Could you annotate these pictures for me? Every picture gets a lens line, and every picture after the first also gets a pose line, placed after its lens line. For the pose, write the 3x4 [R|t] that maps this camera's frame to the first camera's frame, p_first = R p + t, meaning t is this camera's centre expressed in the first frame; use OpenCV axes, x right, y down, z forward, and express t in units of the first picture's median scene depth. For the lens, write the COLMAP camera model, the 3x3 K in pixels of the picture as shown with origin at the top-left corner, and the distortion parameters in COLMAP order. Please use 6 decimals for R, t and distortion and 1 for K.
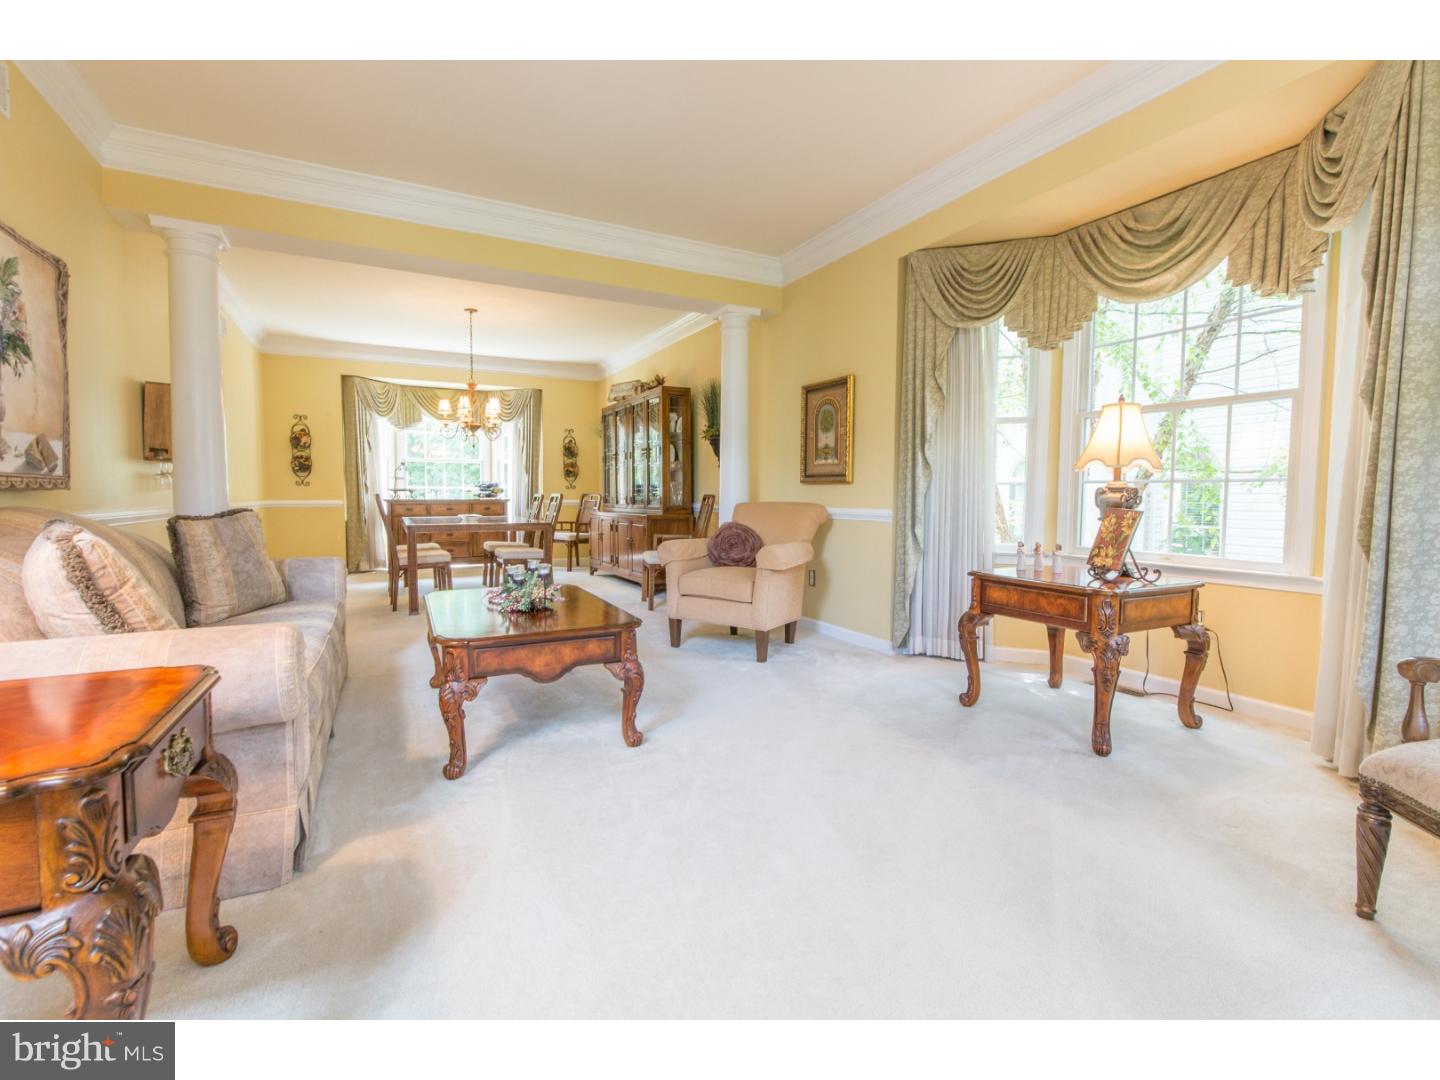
lens RADIAL K [[645.5, 0, 725.7], [0, 645.5, 529.4], [0, 0, 1]] dist [-0.005267, -0.000045]
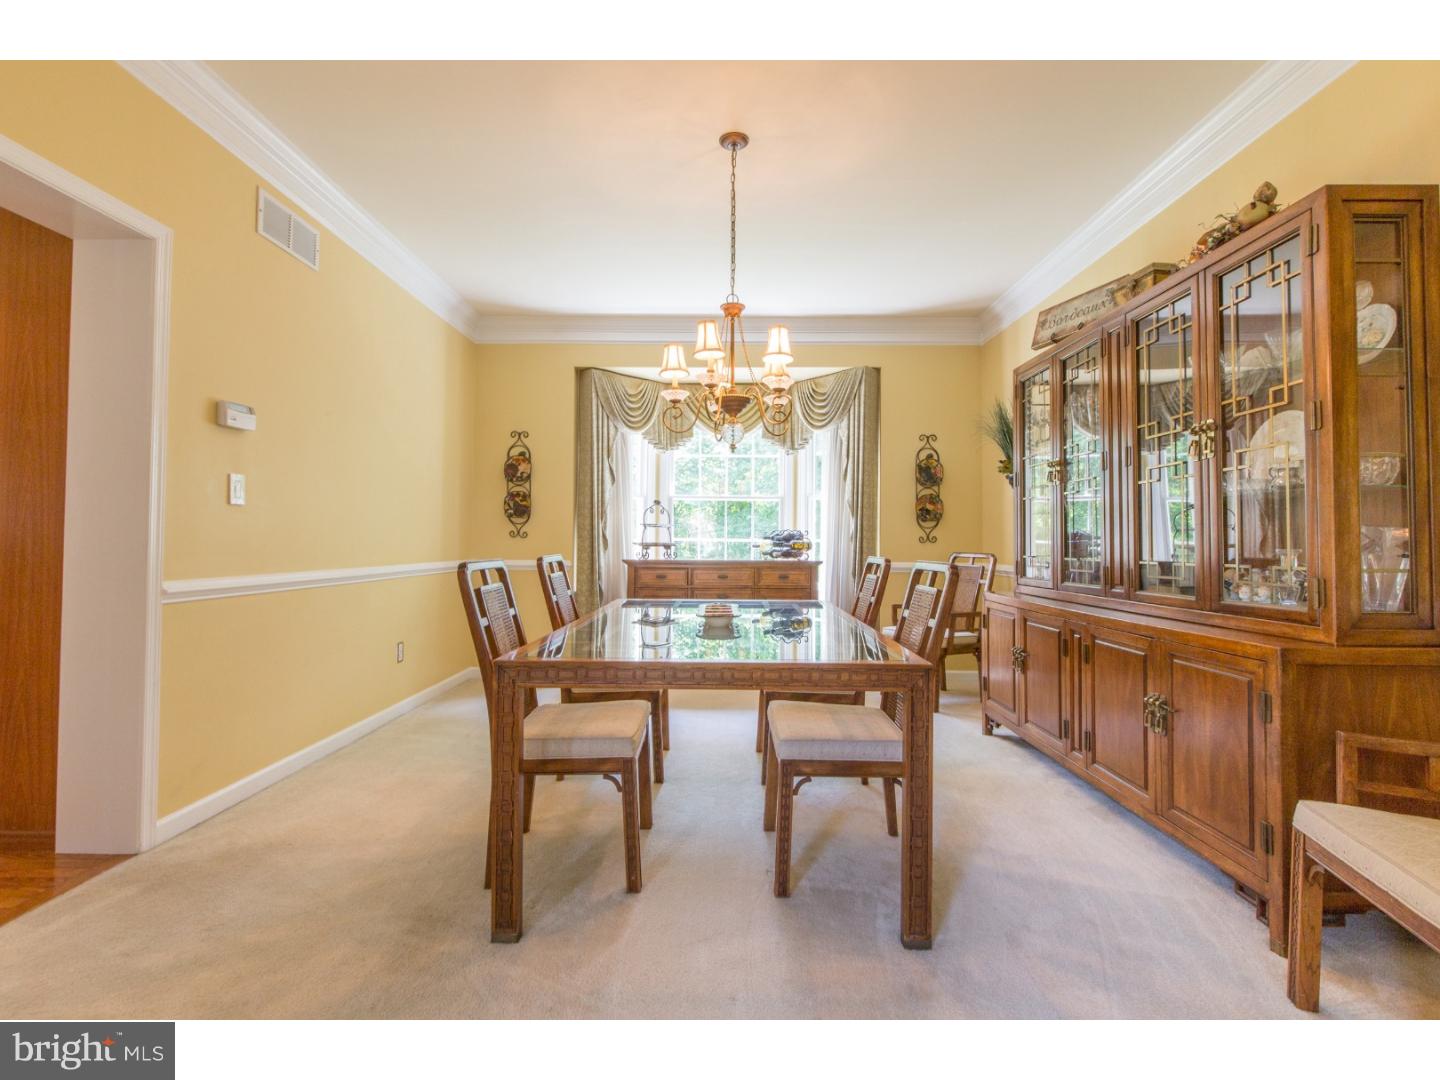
lens RADIAL K [[645.5, 0, 724.0], [0, 645.5, 528.5], [0, 0, 1]] dist [-0.005267, -0.000045]
pose [[0.880701, -0.007424, -0.473615, -0.193295], [-0.029081, 0.997144, -0.069707, -0.045157], [0.472779, 0.075164, 0.877969, 0.625748]]
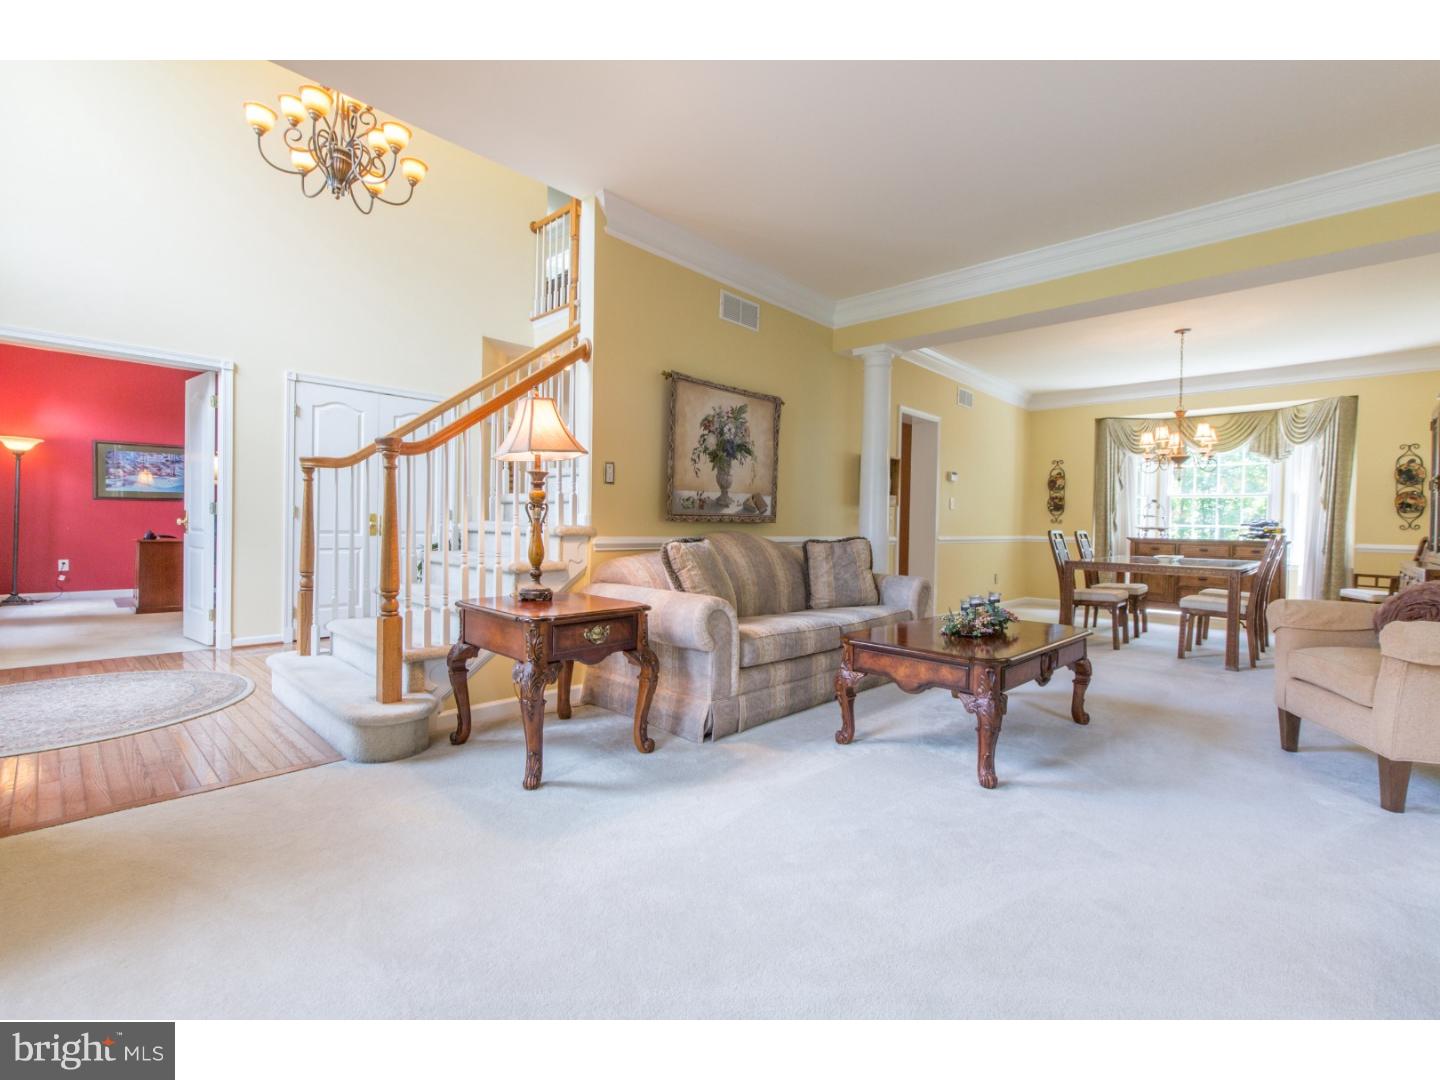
lens RADIAL K [[645.5, 0, 715.3], [0, 645.5, 528.5], [0, 0, 1]] dist [-0.005267, -0.000045]
pose [[0.312926, 0.010478, -0.949720, 0.260308], [-0.069659, 0.997499, -0.011947, -0.005530], [0.947220, 0.069895, 0.312873, 0.112568]]
